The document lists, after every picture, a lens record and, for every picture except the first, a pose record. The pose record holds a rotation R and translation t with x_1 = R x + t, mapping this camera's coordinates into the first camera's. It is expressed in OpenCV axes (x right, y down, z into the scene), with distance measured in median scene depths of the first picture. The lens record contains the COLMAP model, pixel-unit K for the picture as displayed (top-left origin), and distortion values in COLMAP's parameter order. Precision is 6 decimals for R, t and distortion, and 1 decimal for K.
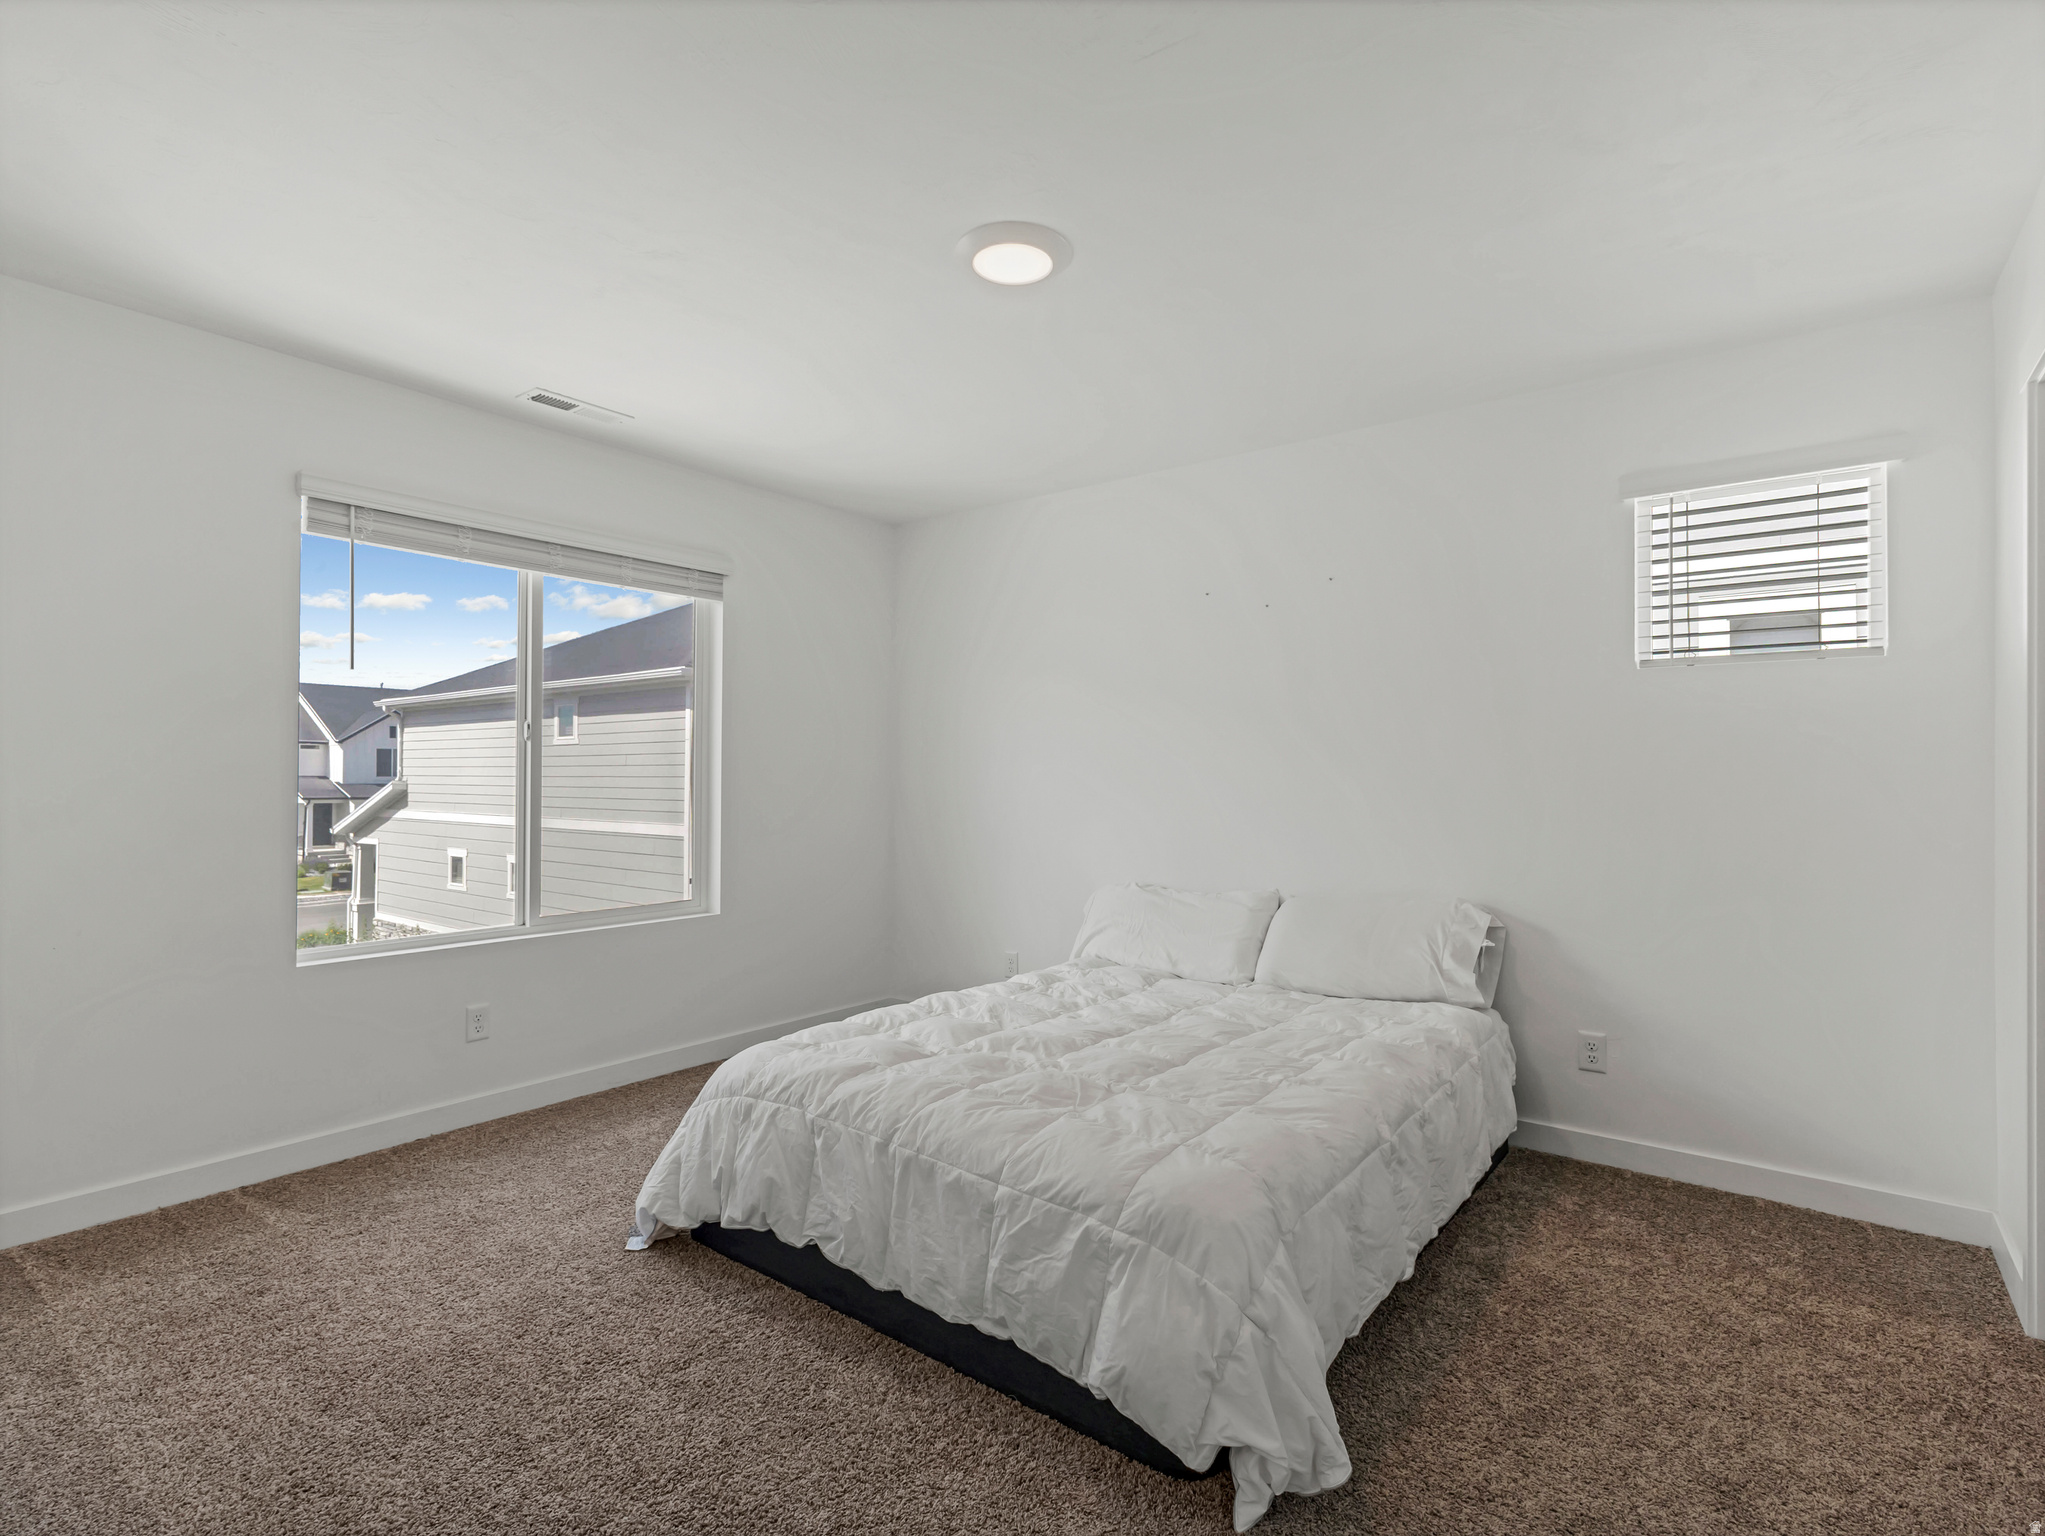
lens RADIAL K [[1006.0, 0, 1025.9], [0, 1006.0, 756.8], [0, 0, 1]] dist [0.004031, 0.001097]
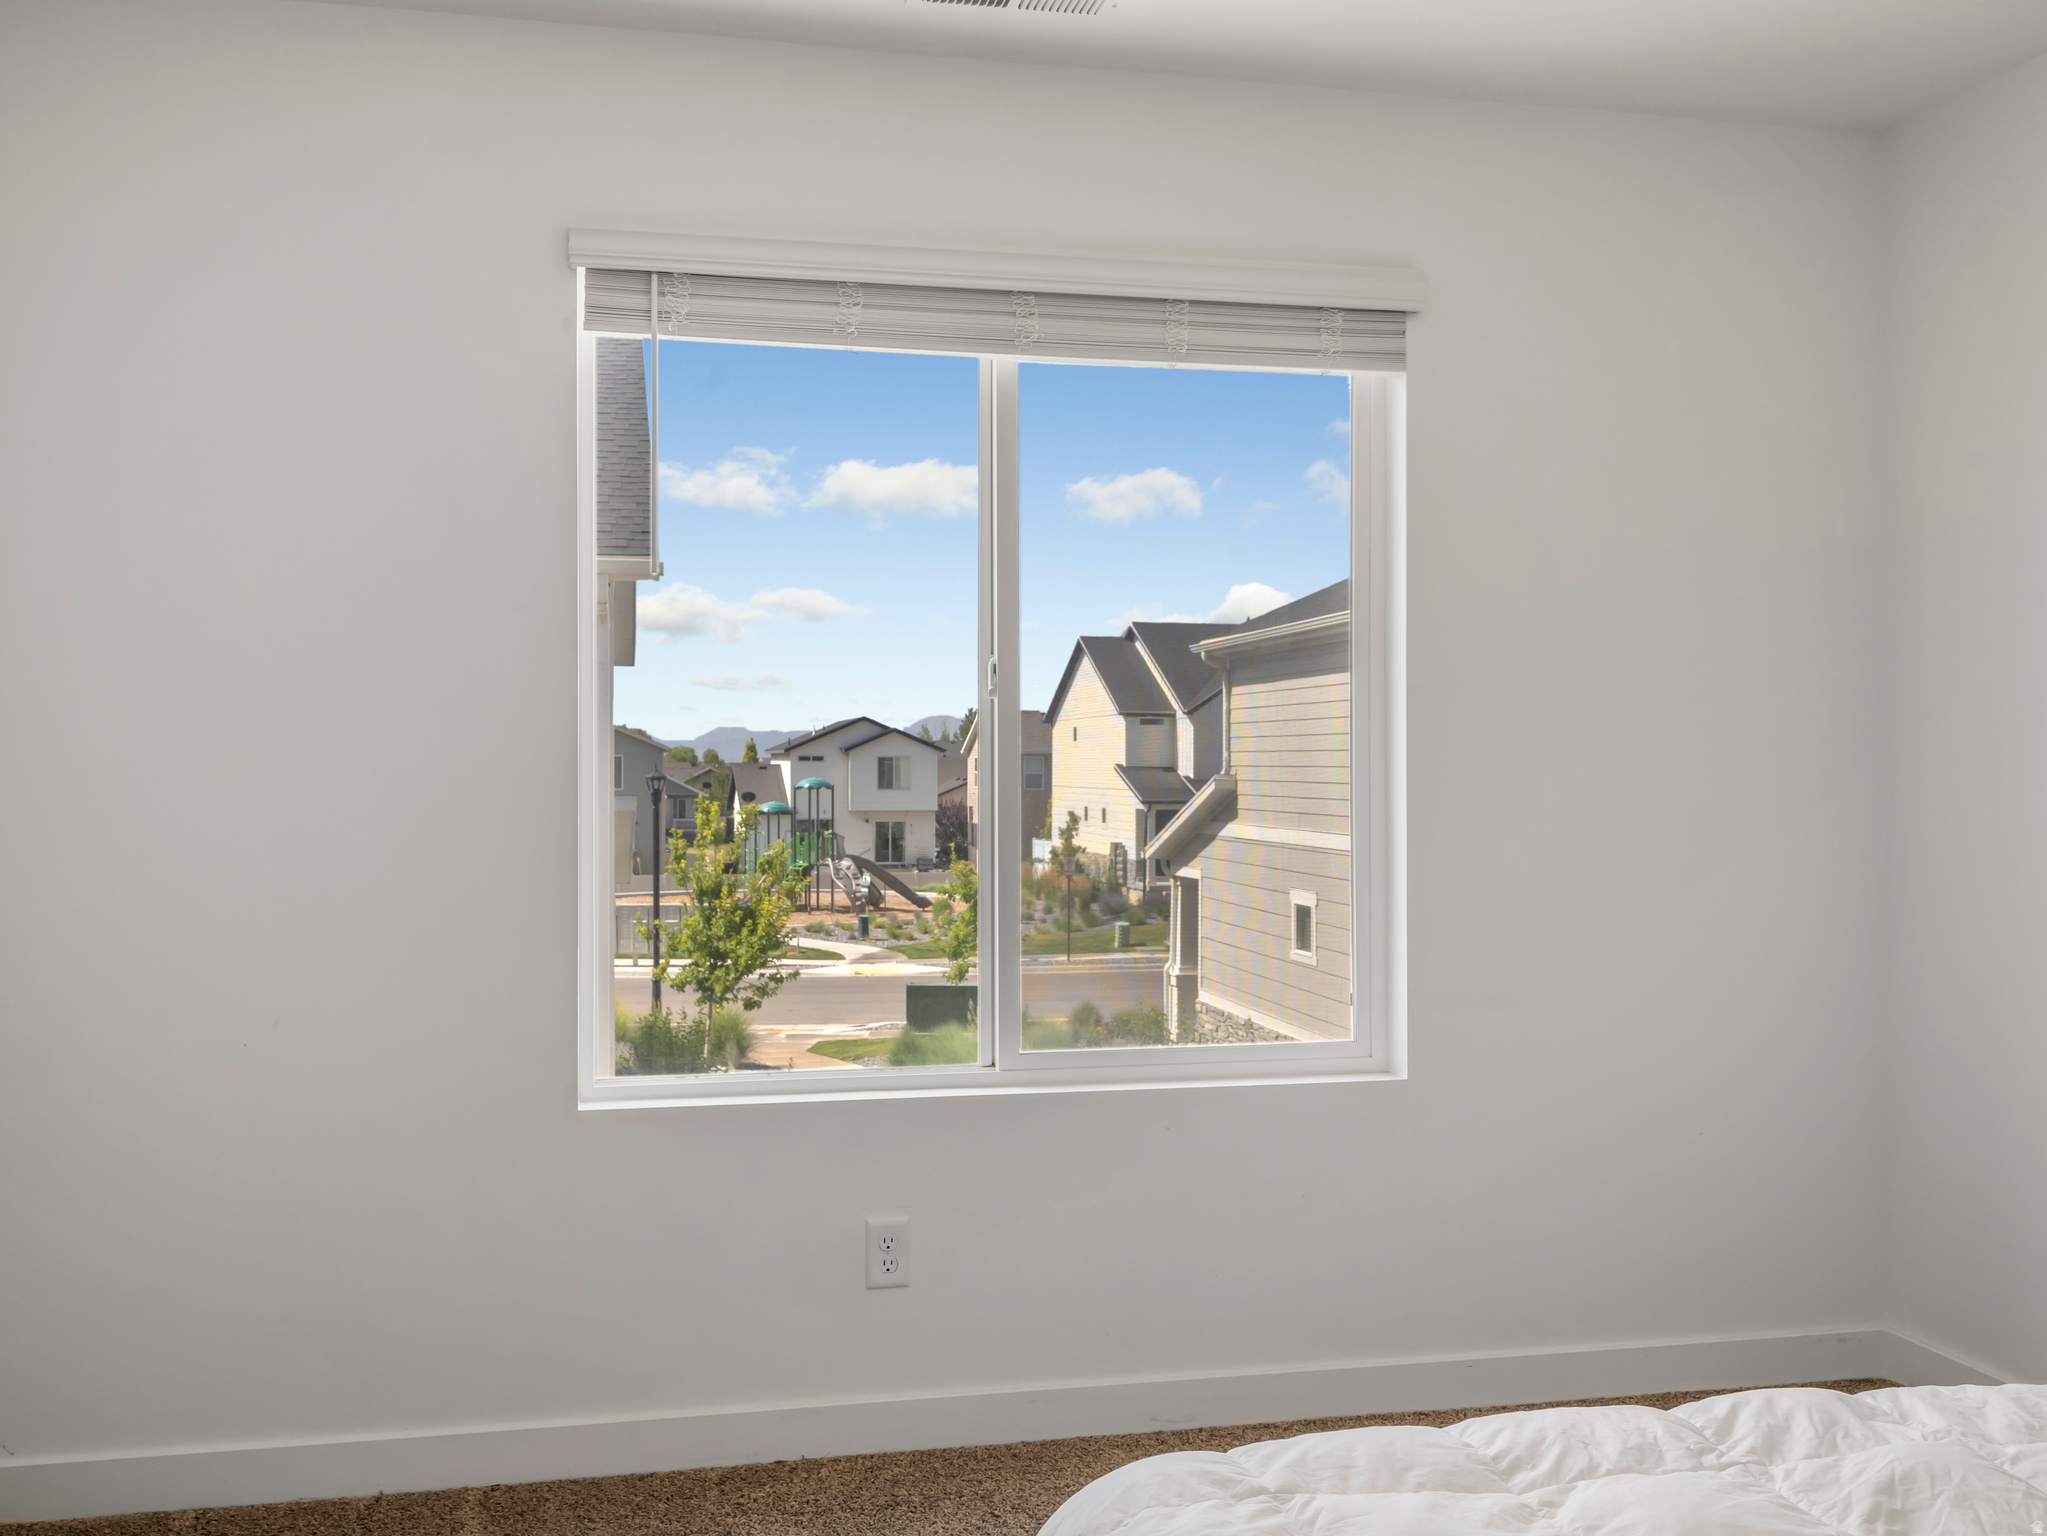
lens RADIAL K [[1892.4, 0, 1059.9], [0, 1892.4, 727.4], [0, 0, 1]] dist [0.005915, 0.000000]
pose [[0.766112, -0.015148, -0.642529, 0.114483], [0.014383, 0.999876, -0.006423, 0.004813], [0.642547, -0.004321, 0.766234, 0.263245]]
